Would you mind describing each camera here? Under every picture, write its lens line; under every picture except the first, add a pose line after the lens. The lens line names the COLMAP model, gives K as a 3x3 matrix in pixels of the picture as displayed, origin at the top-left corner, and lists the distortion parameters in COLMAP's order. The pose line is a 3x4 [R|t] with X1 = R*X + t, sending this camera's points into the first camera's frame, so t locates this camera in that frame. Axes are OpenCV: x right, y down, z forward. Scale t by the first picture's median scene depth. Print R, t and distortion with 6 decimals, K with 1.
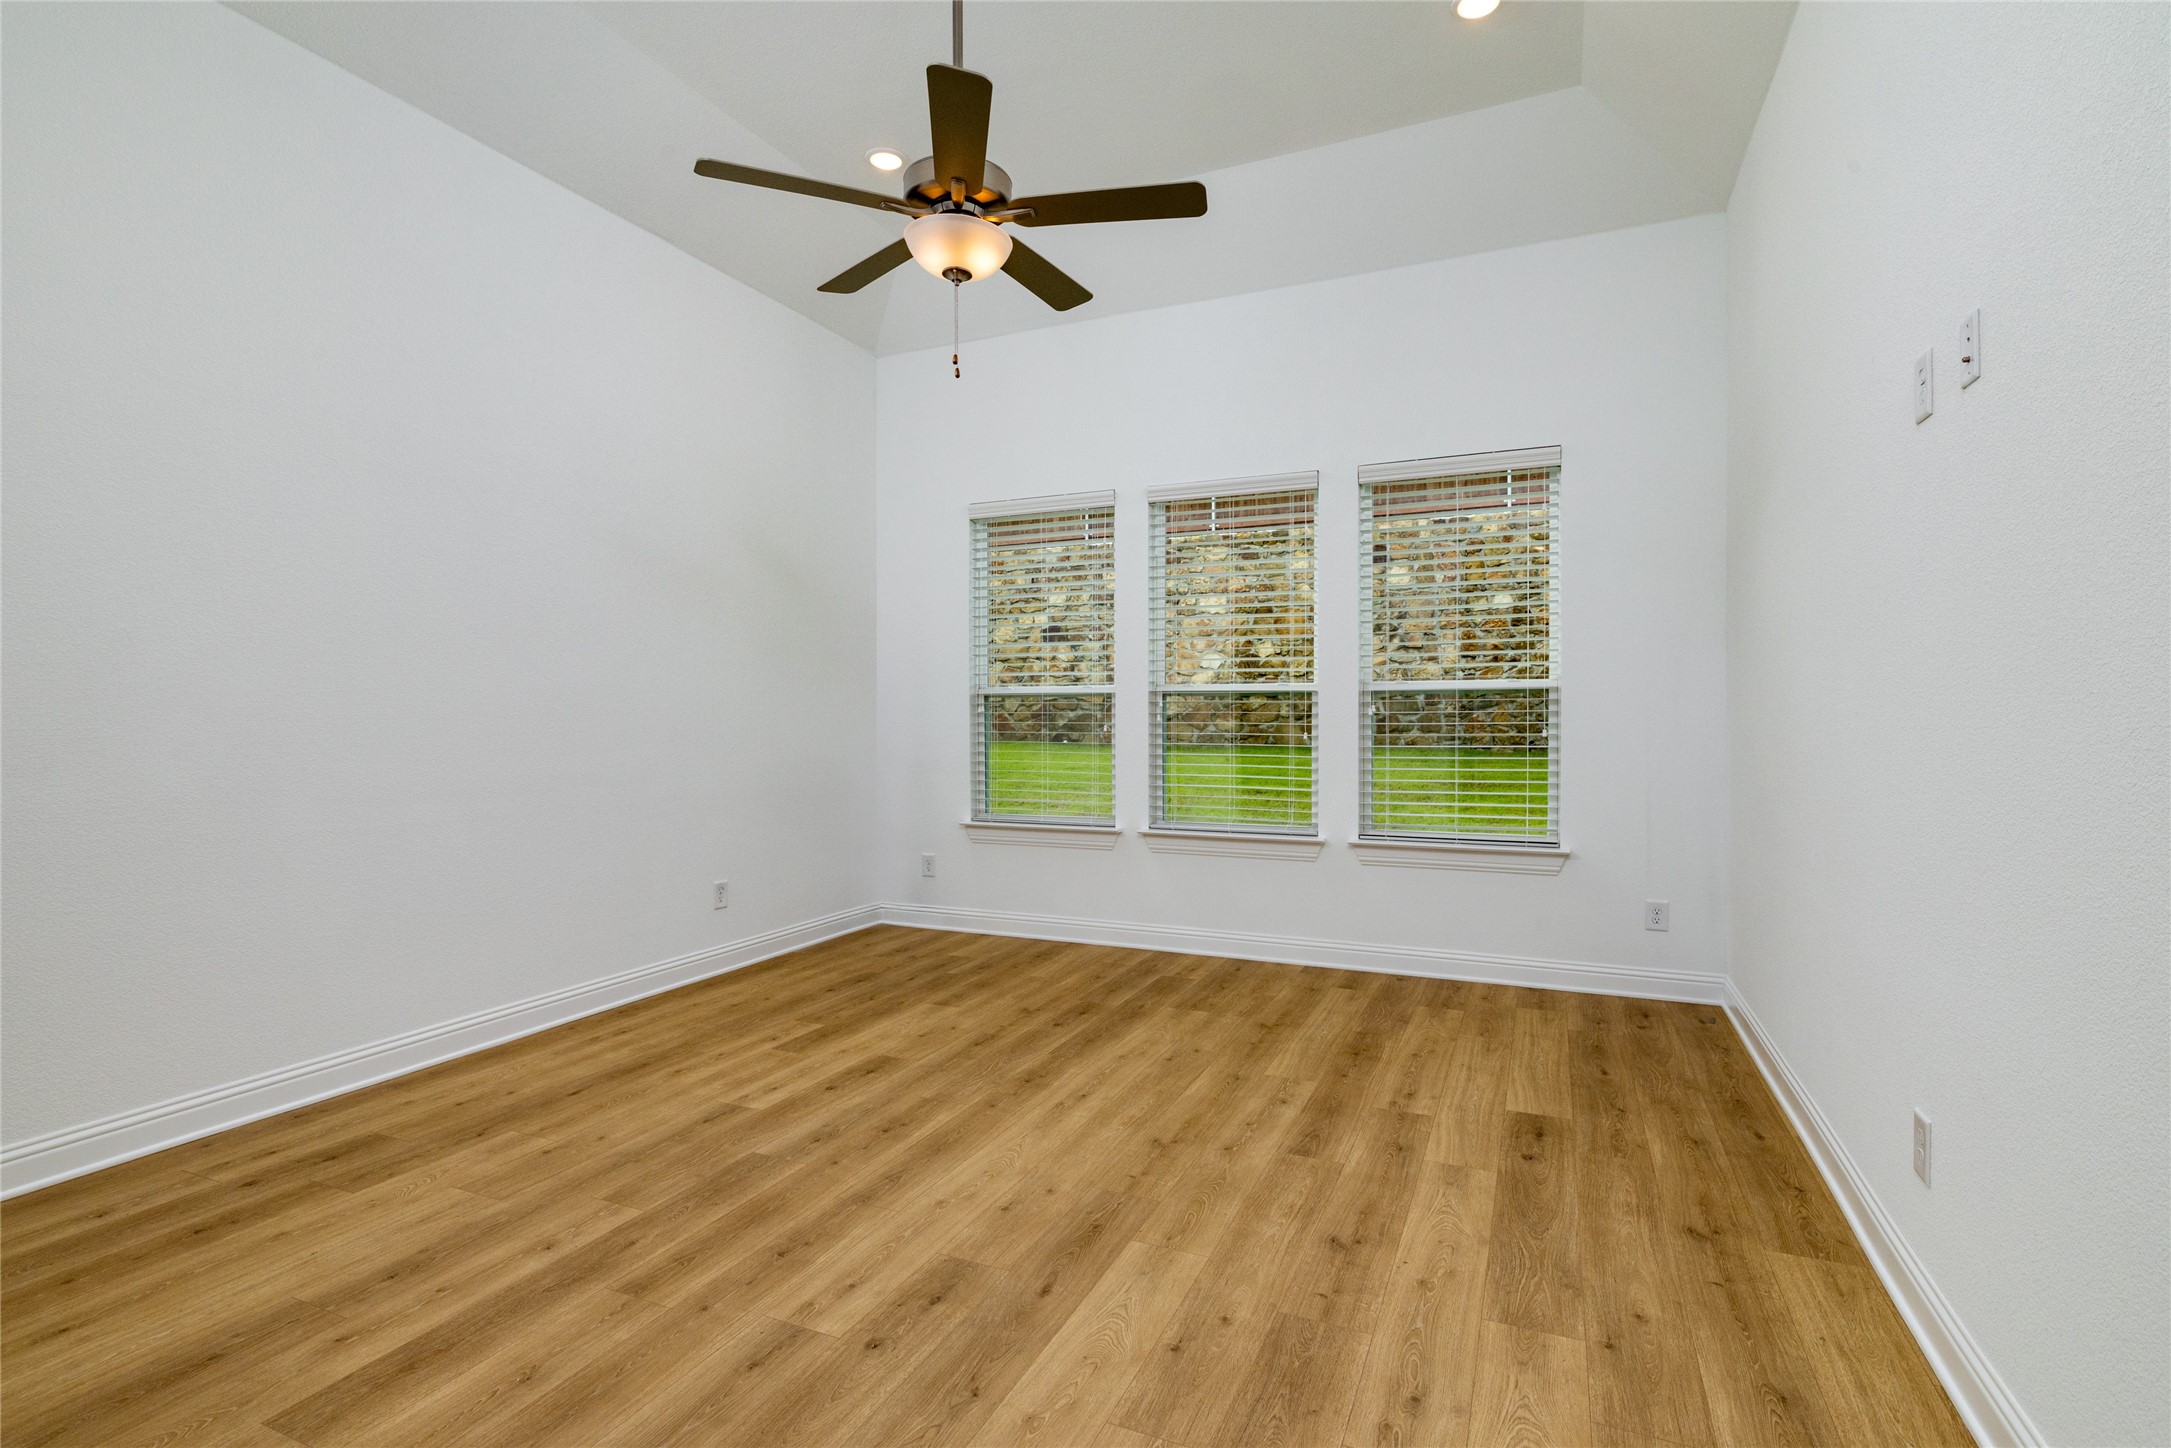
lens RADIAL K [[1035.7, 0, 1087.0], [0, 1035.7, 719.8], [0, 0, 1]] dist [-0.000566, 0.001935]
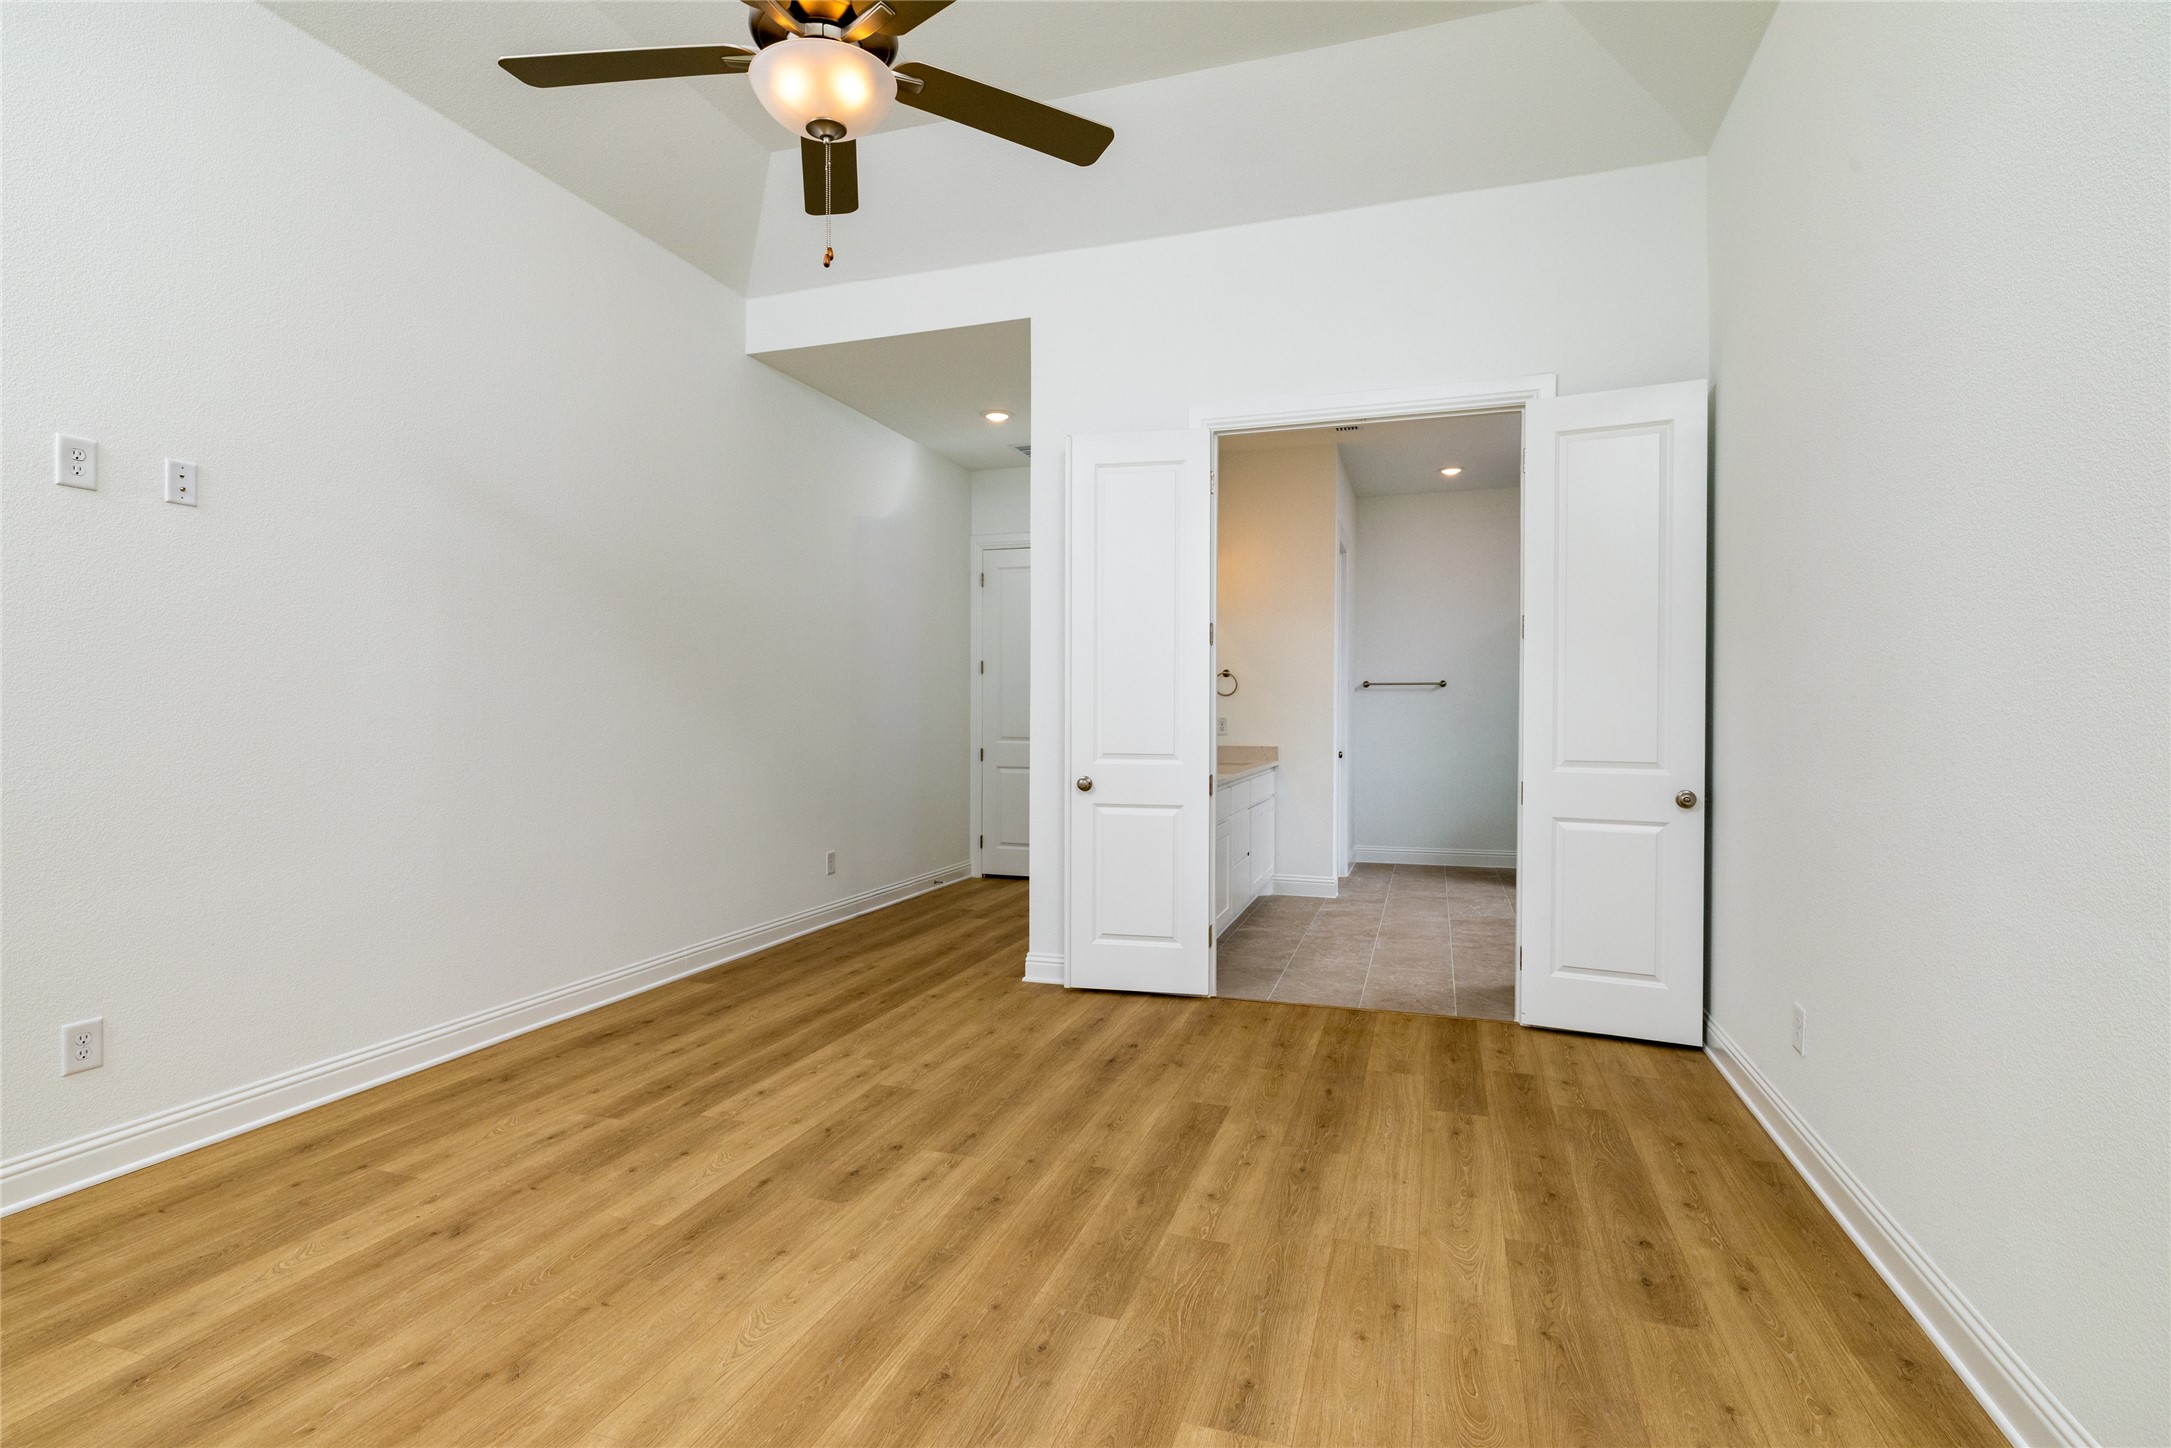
lens RADIAL K [[1035.7, 0, 1086.0], [0, 1035.7, 719.1], [0, 0, 1]] dist [-0.000566, 0.001935]
pose [[-0.995638, 0.000306, -0.093302, -0.275496], [-0.000668, 0.999946, 0.010414, -0.011719], [0.093300, 0.010431, -0.995583, 2.027961]]
